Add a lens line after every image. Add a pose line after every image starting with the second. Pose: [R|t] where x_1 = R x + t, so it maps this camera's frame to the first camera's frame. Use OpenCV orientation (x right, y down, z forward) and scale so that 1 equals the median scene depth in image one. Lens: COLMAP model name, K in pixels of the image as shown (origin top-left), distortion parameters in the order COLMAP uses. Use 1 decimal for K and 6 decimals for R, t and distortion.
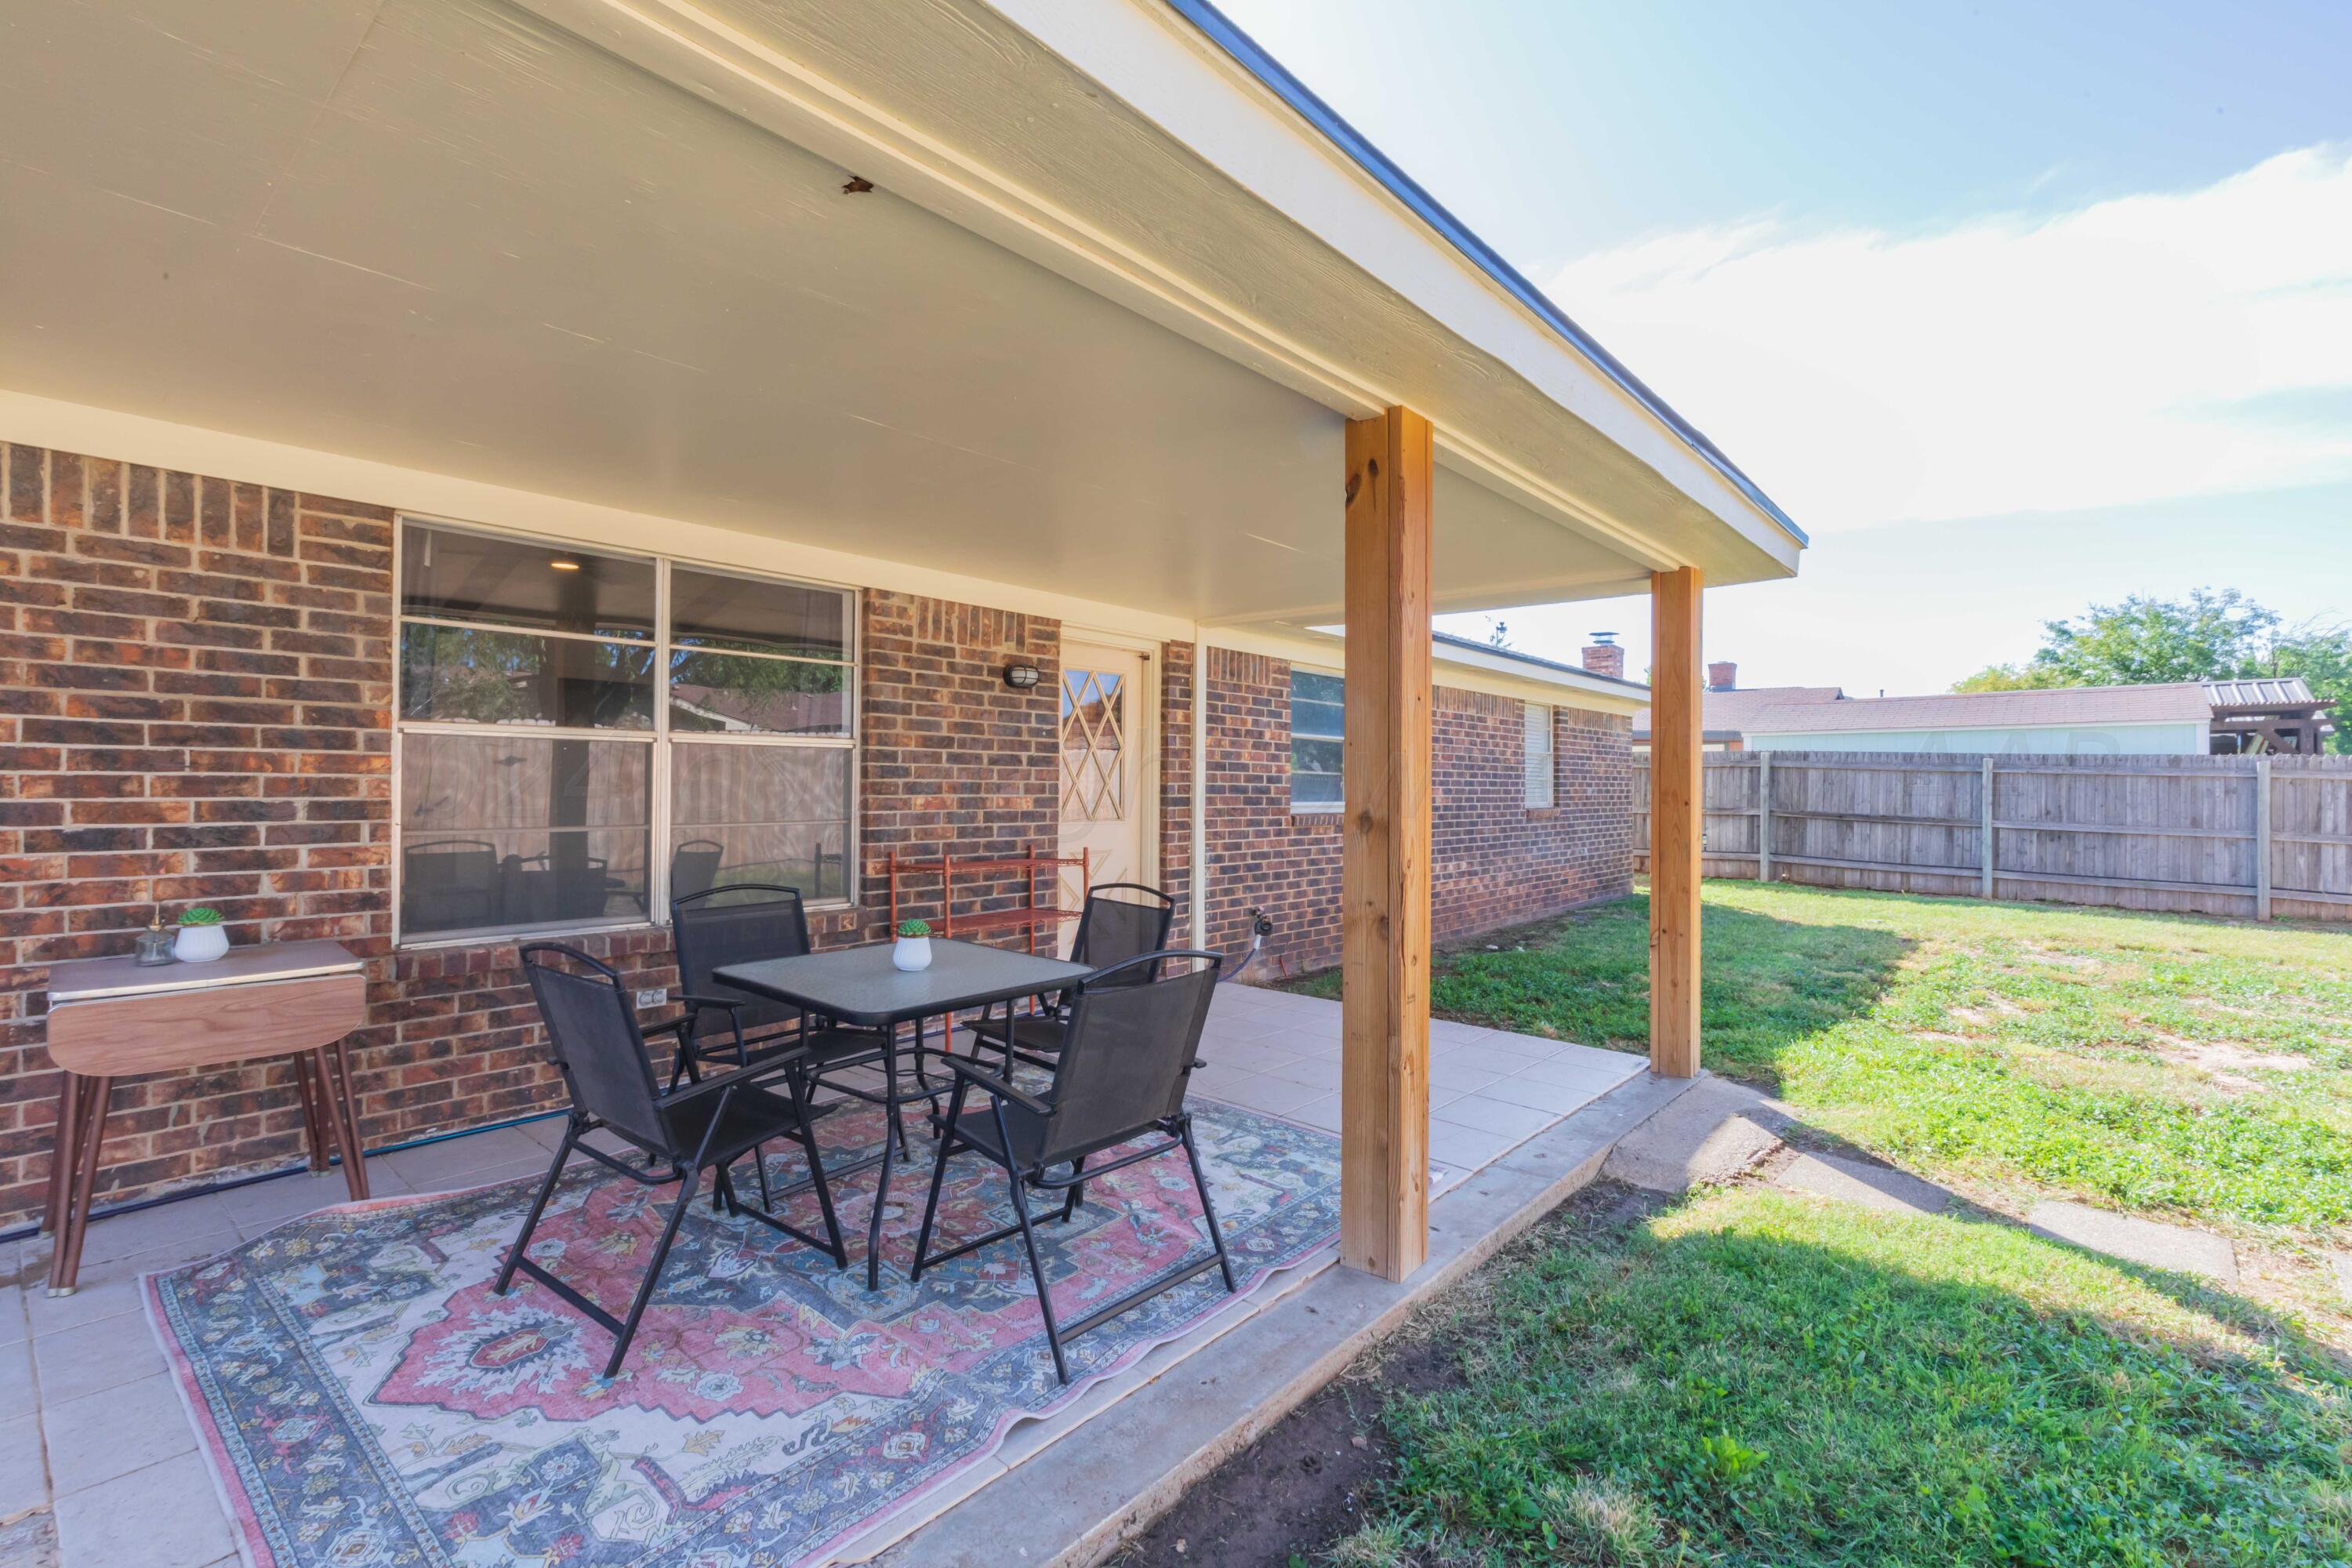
lens RADIAL K [[1053.6, 0, 1189.3], [0, 1053.6, 792.1], [0, 0, 1]] dist [0.011711, -0.000100]
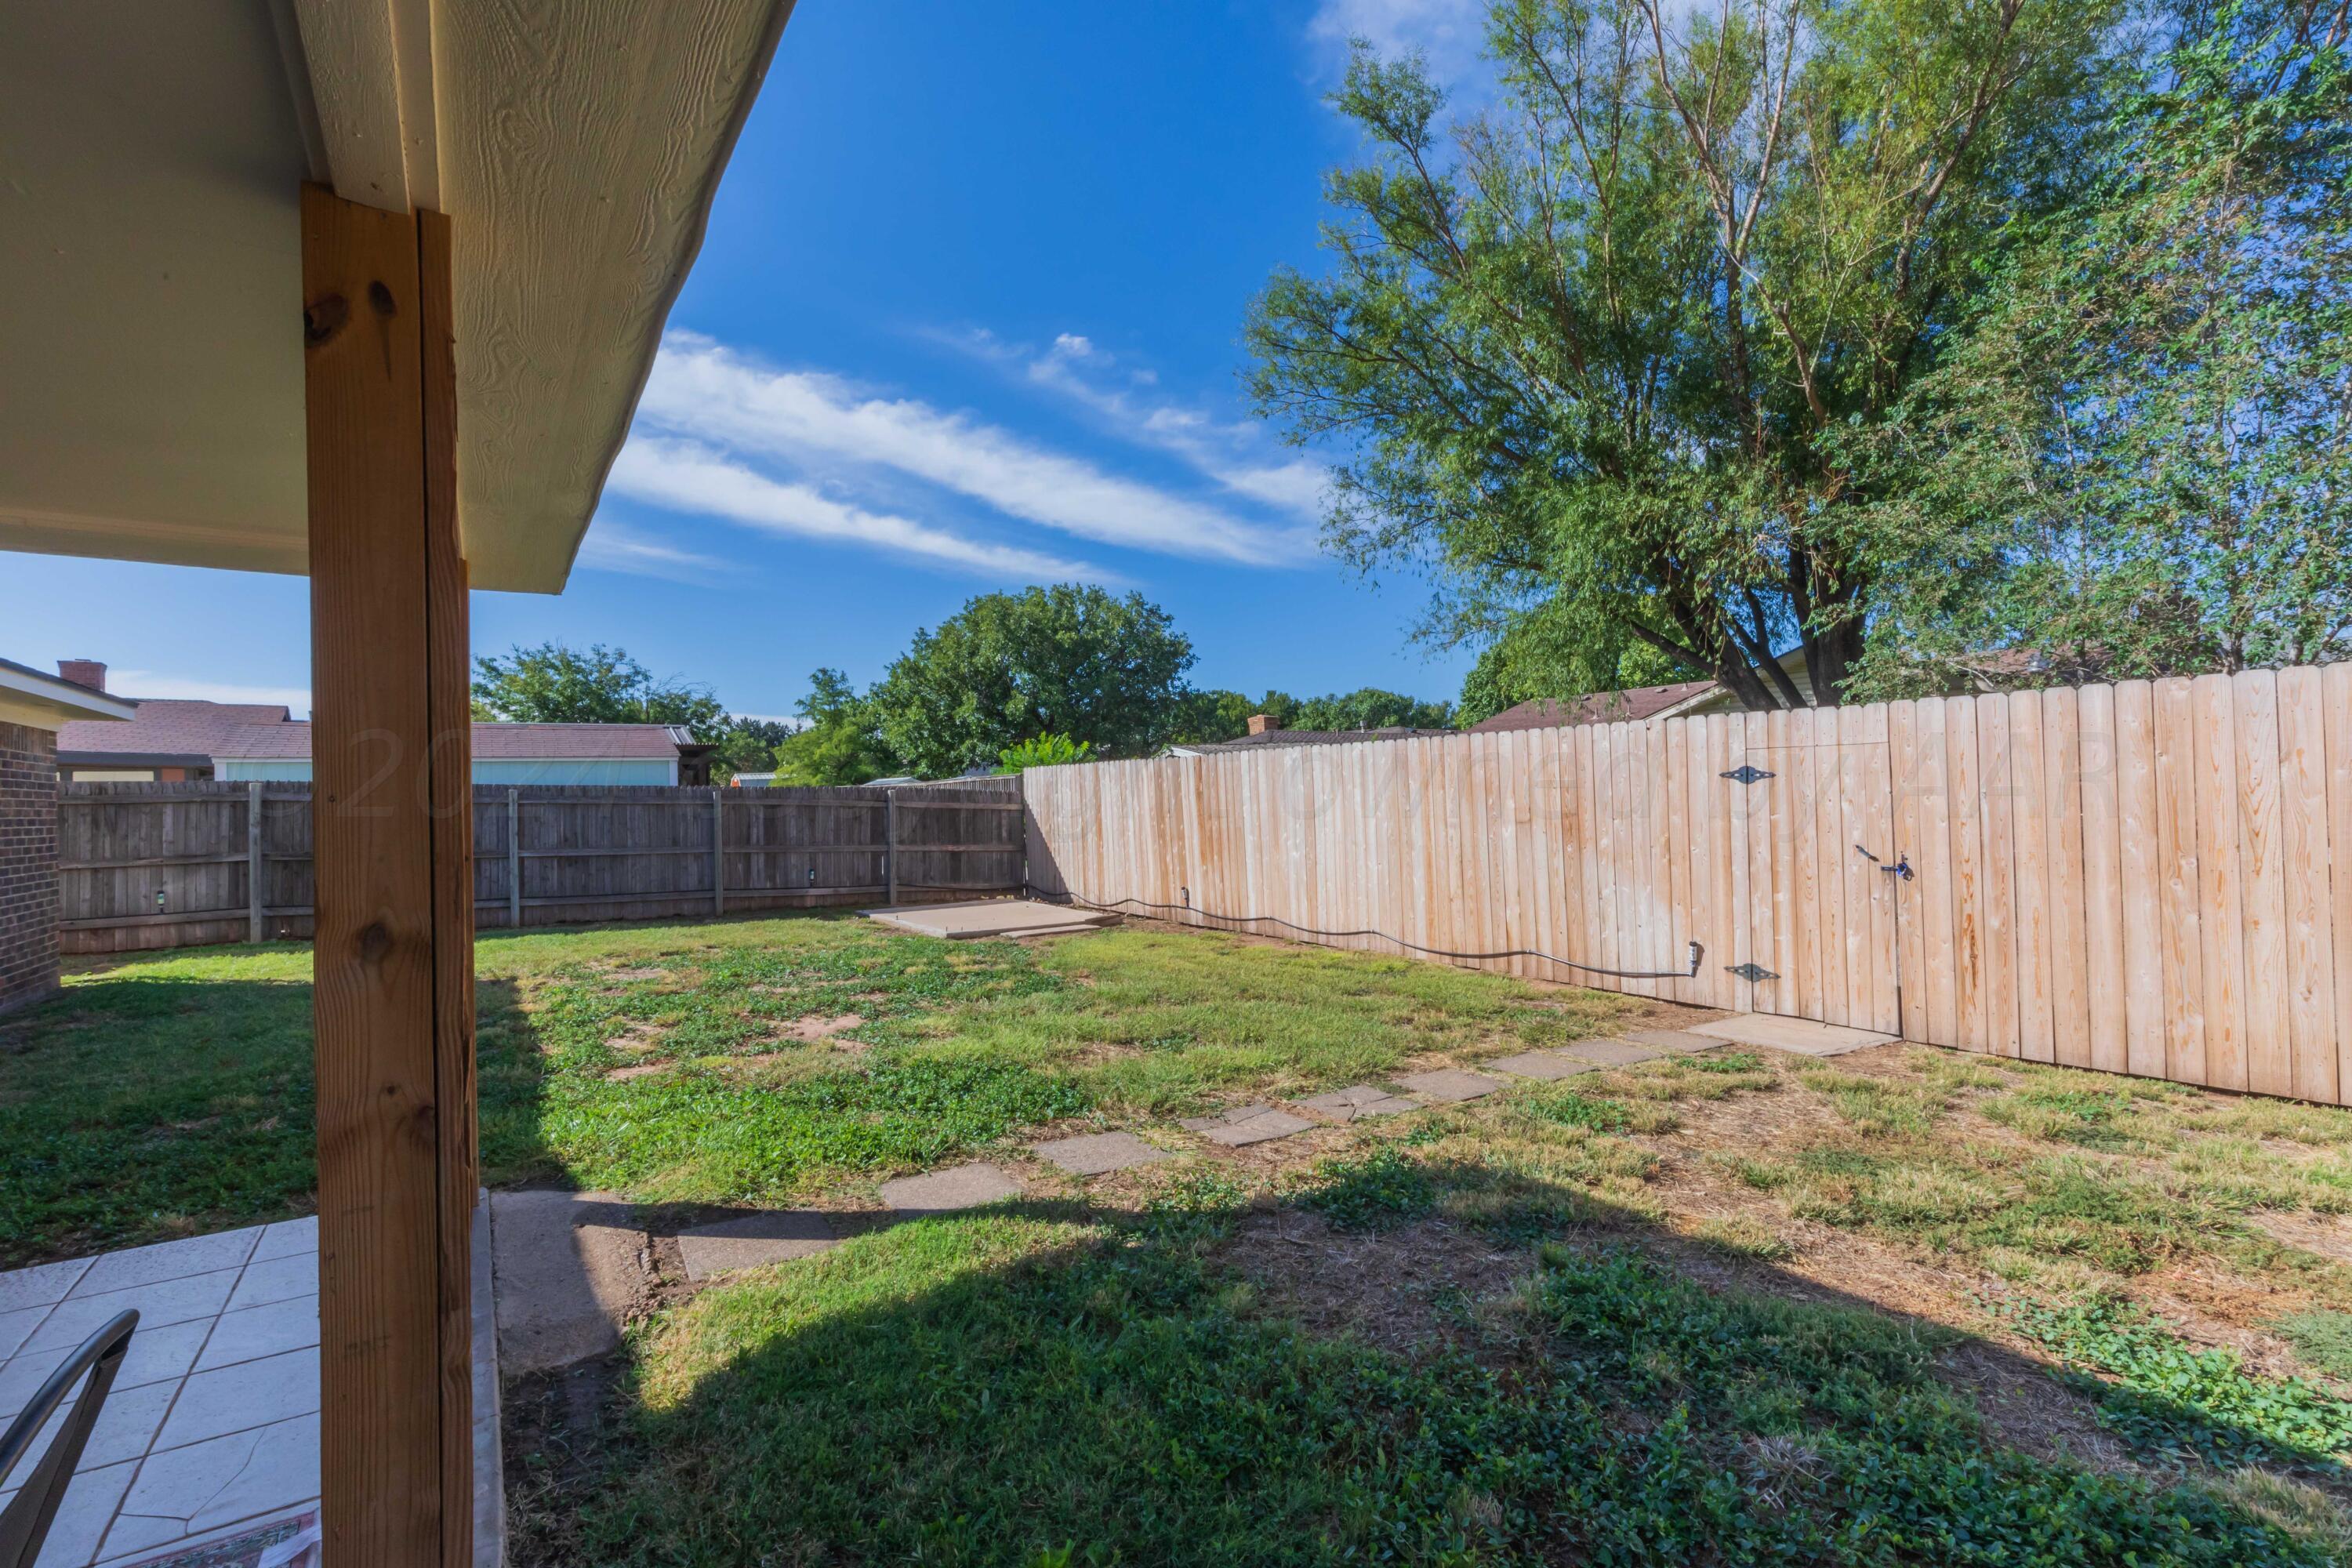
lens RADIAL K [[1053.6, 0, 1189.3], [0, 1053.6, 792.1], [0, 0, 1]] dist [0.011711, -0.000100]
pose [[0.266799, -0.008904, 0.963711, -0.140519], [0.032759, 0.999463, 0.000166, -0.020805], [-0.963195, 0.031526, 0.266948, 0.253964]]
